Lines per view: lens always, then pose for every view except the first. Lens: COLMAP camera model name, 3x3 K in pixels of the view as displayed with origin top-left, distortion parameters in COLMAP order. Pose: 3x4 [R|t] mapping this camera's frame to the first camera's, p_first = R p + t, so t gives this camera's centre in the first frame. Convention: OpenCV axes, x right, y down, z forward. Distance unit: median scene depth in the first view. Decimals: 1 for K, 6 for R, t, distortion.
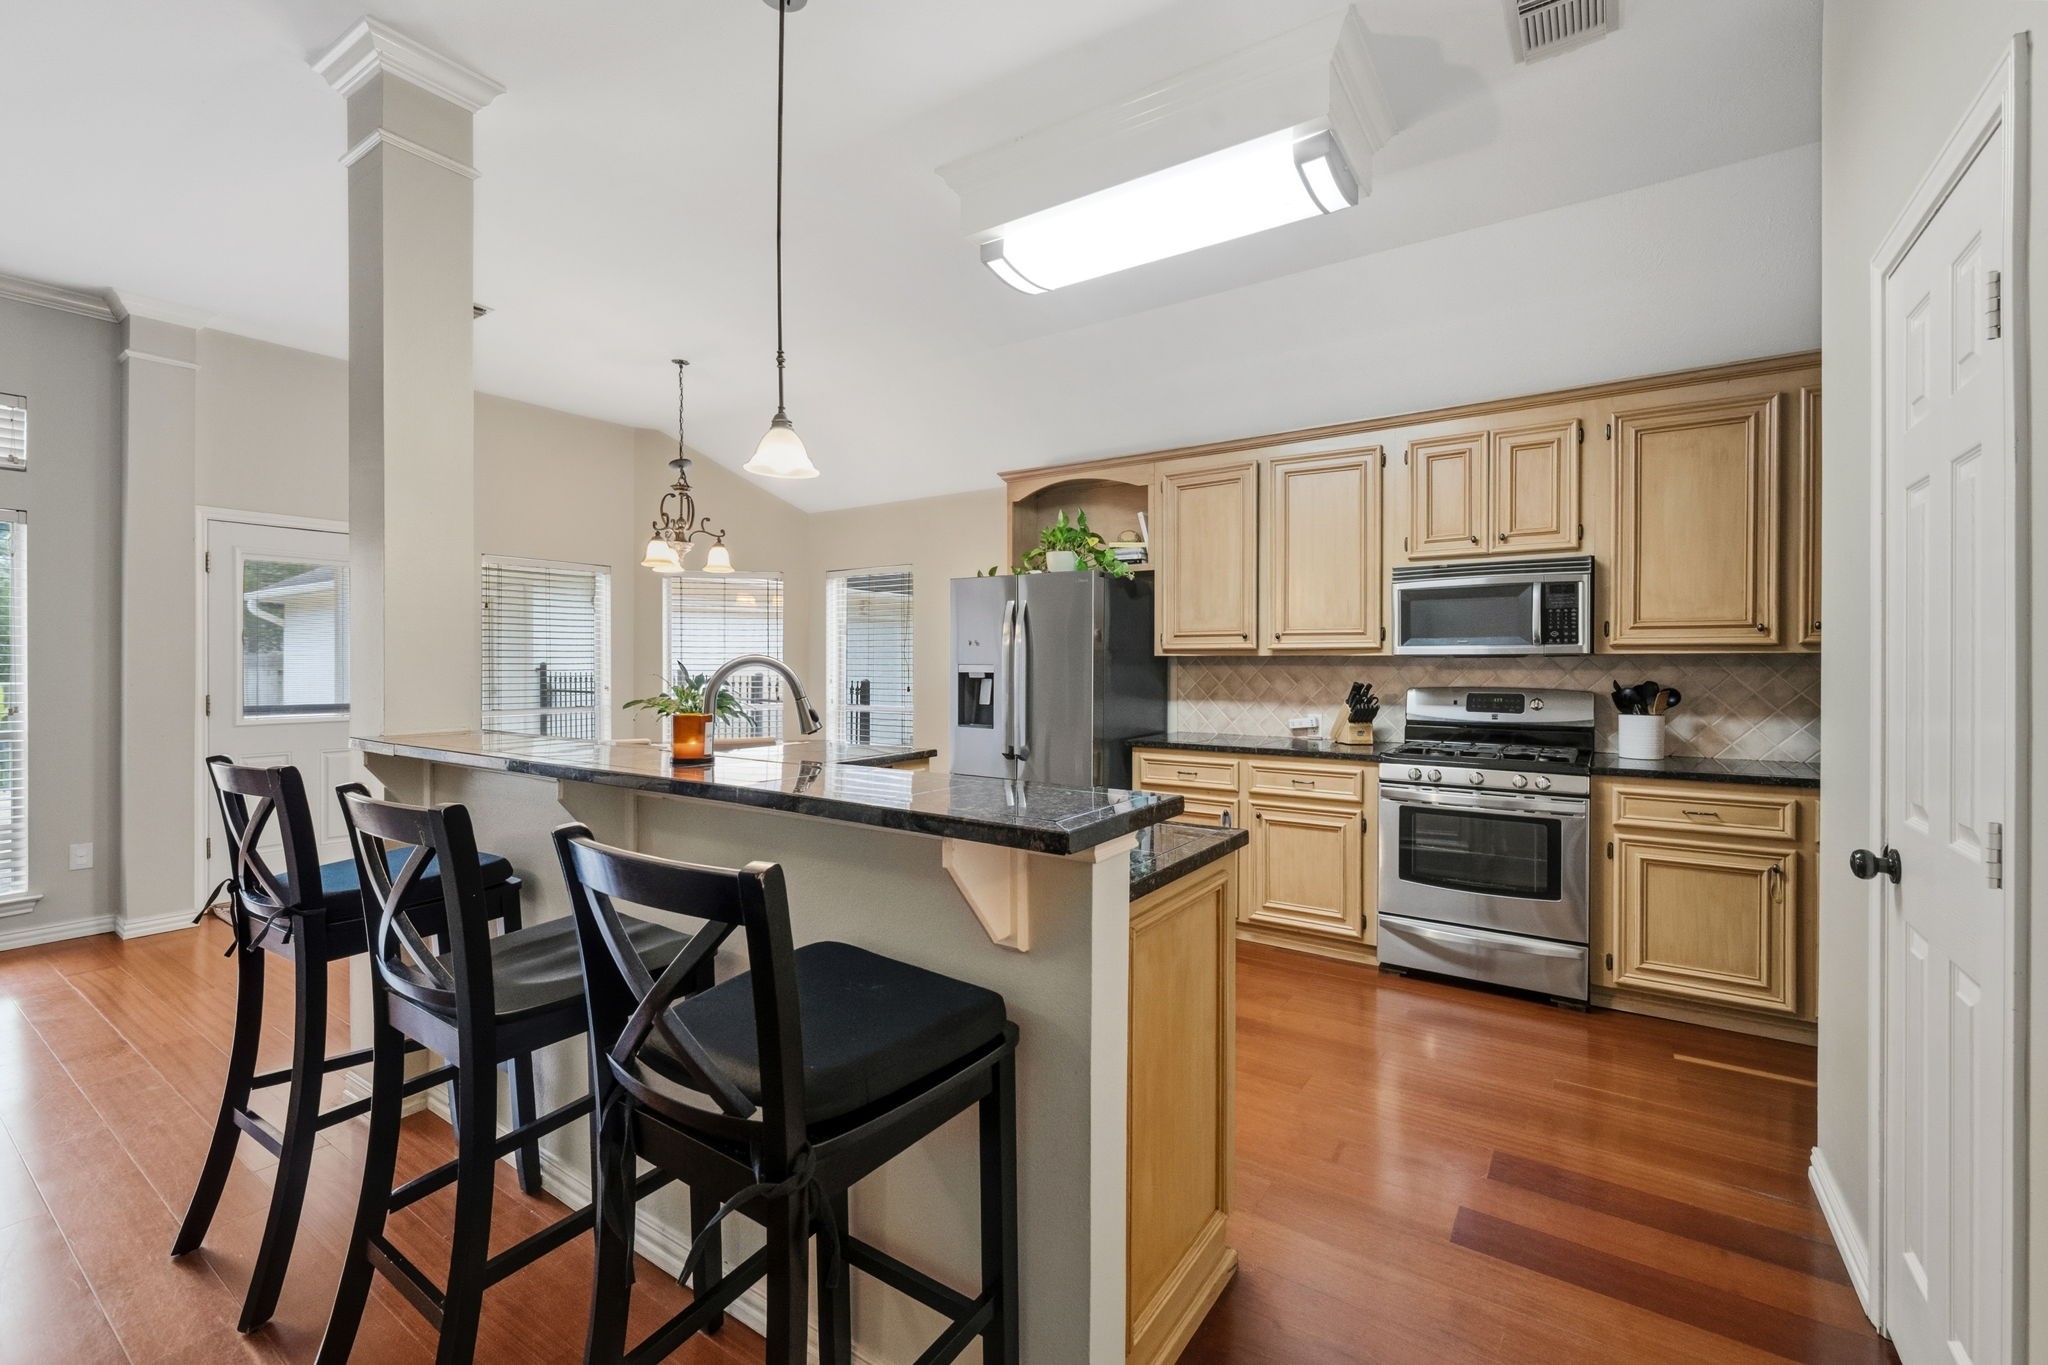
lens RADIAL K [[865.9, 0, 1024.5], [0, 865.9, 665.7], [0, 0, 1]] dist [0.000087, 0.000175]
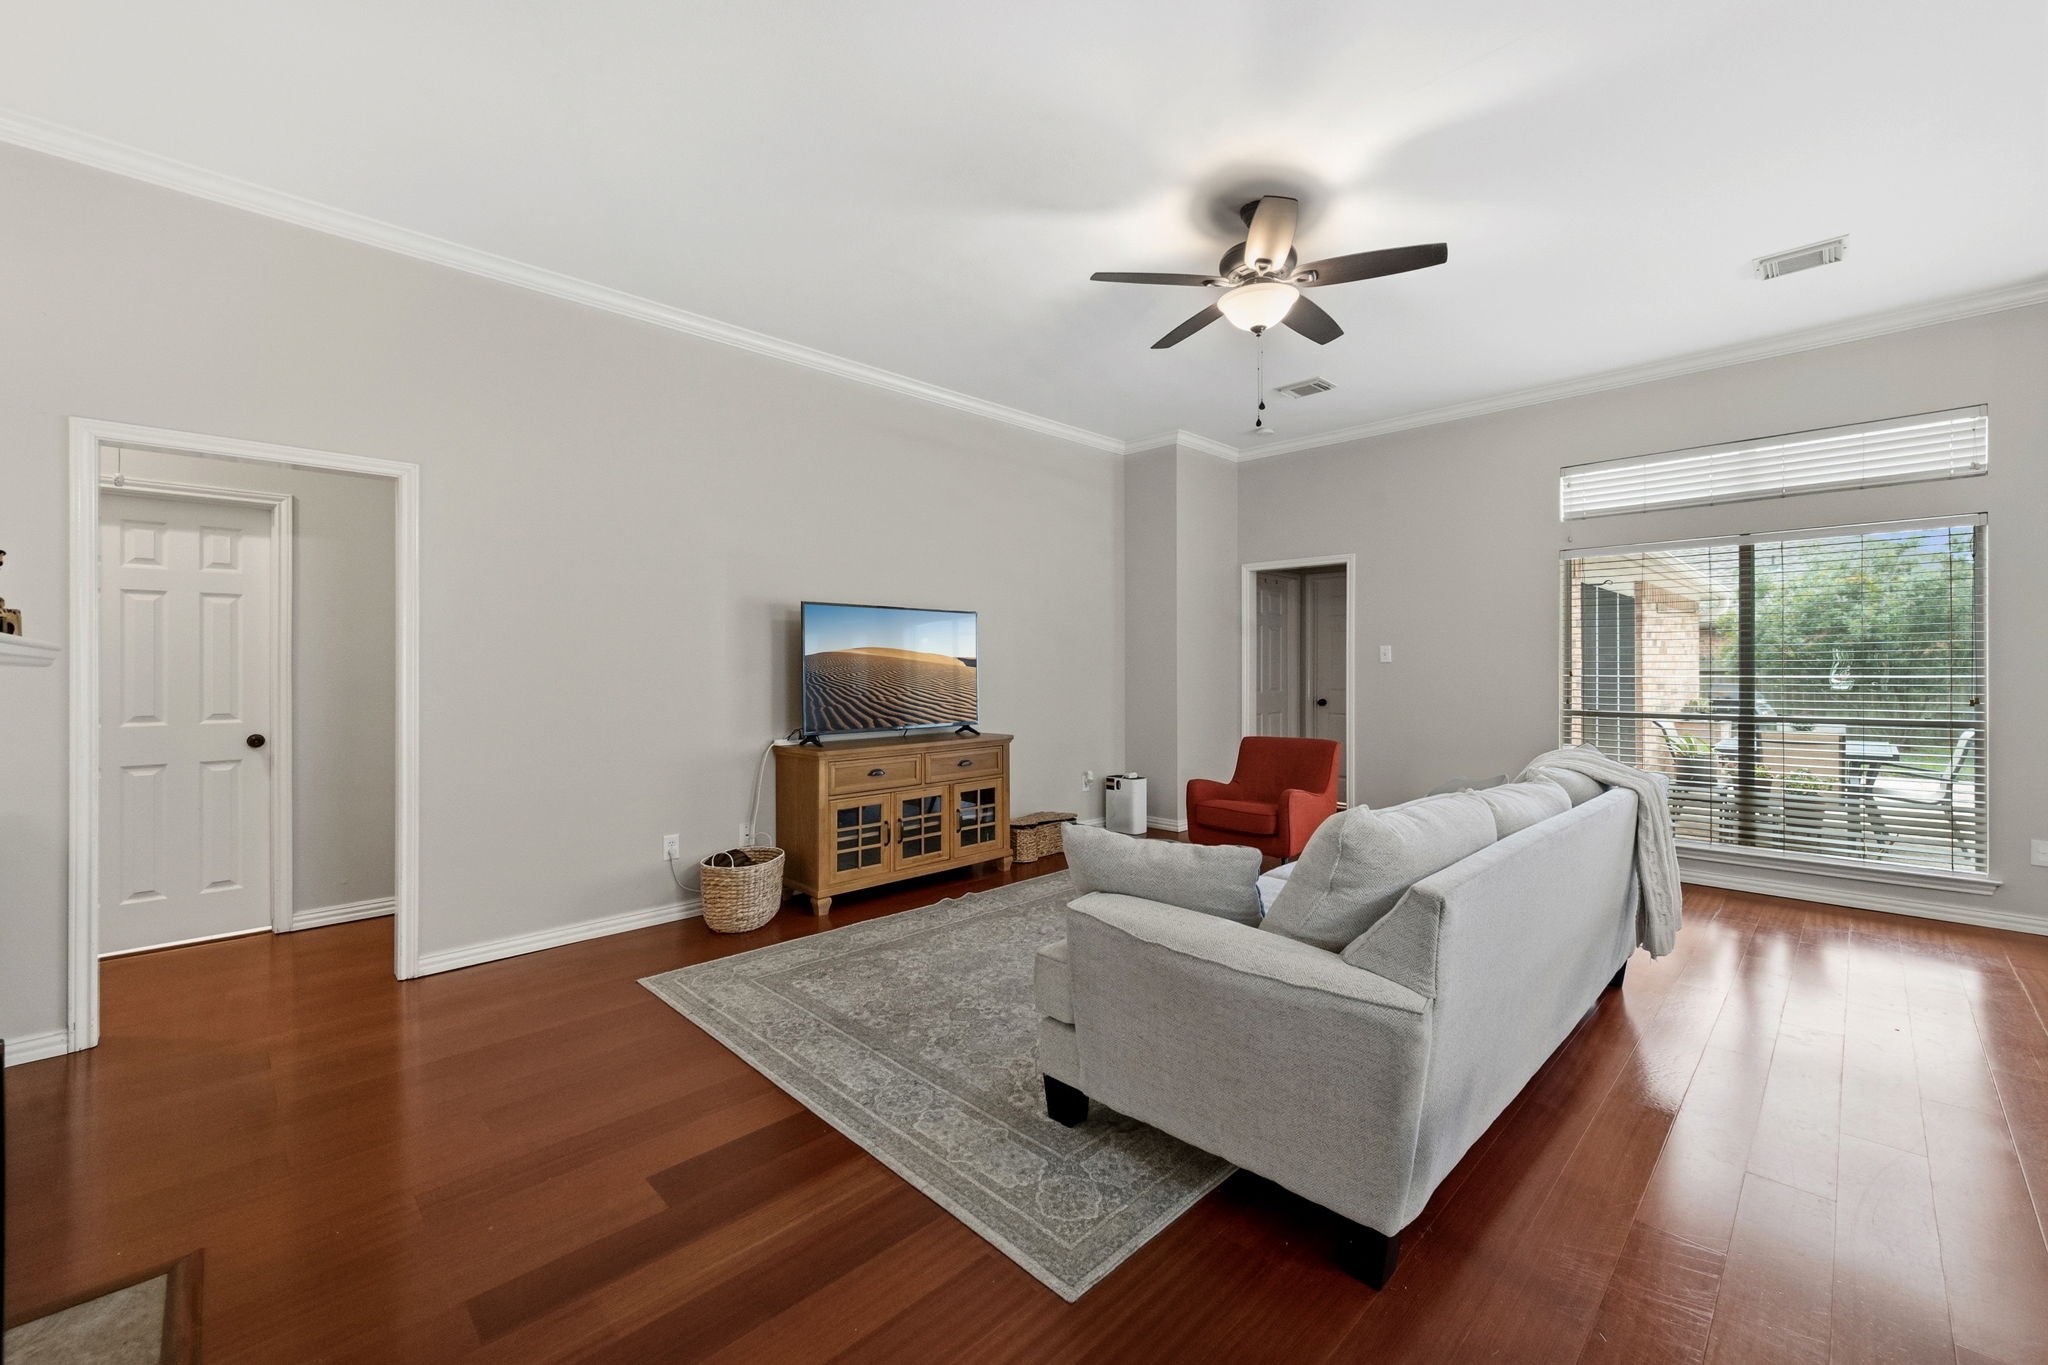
lens RADIAL K [[826.8, 0, 1031.5], [0, 826.8, 666.9], [0, 0, 1]] dist [0.000413, -0.000029]
pose [[-0.188255, -0.000390, -0.982120, 0.054748], [-0.001594, 0.999999, -0.000091, 0.011379], [0.982119, 0.001548, -0.188256, 0.052981]]
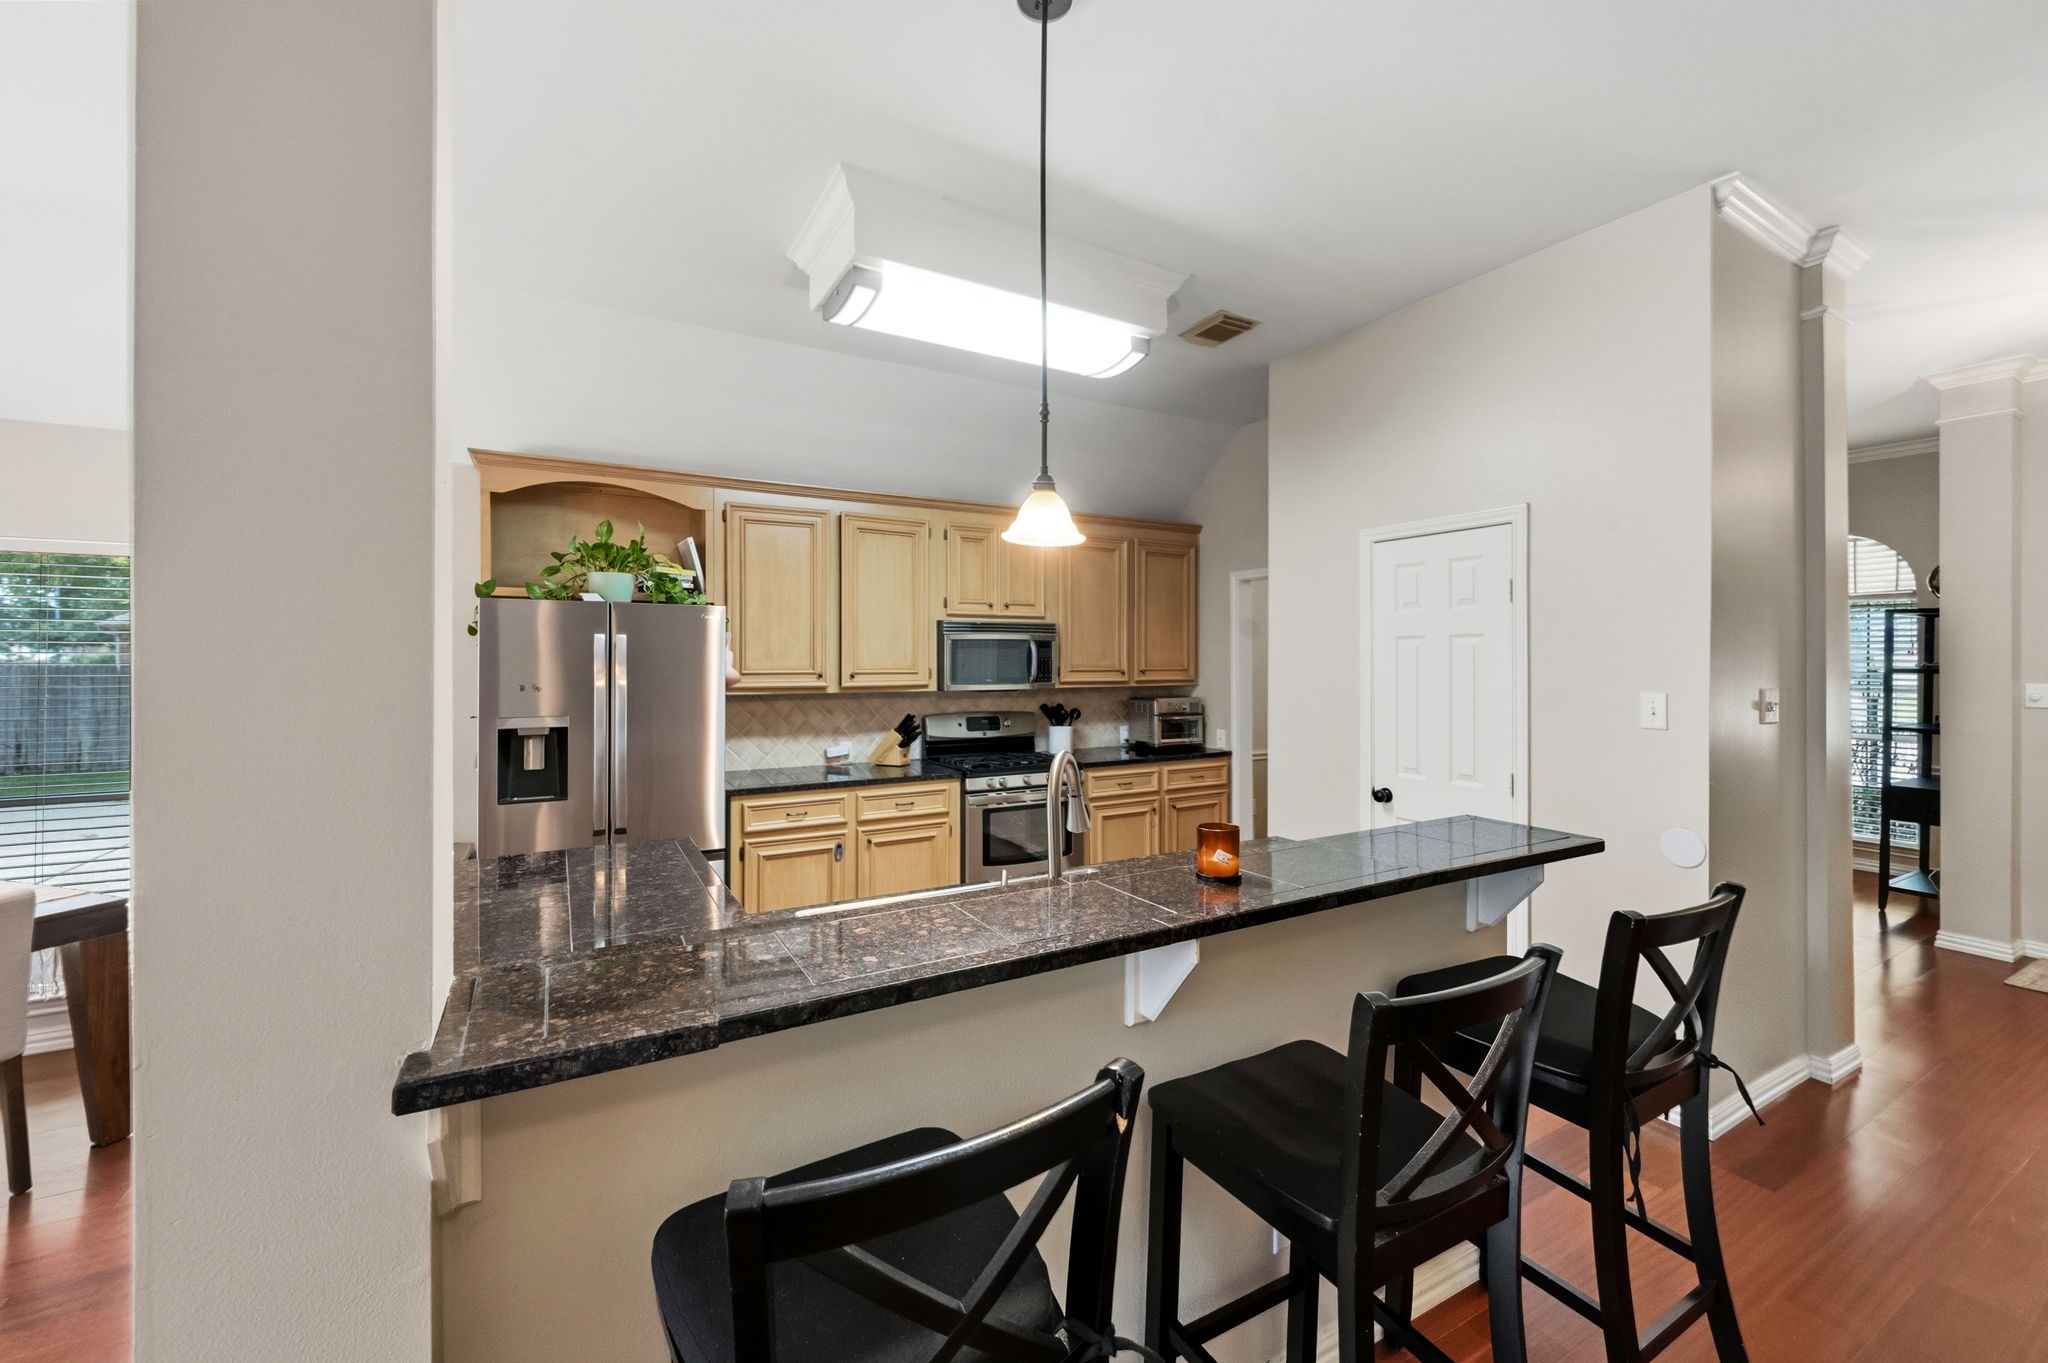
lens RADIAL K [[822.5, 0, 1026.0], [0, 822.5, 655.5], [0, 0, 1]] dist [-0.001001, -0.000116]
pose [[0.438049, 0.002172, 0.898949, -0.619039], [0.002832, 0.999989, -0.003796, -0.061598], [-0.898947, 0.004209, 0.438038, 0.386401]]
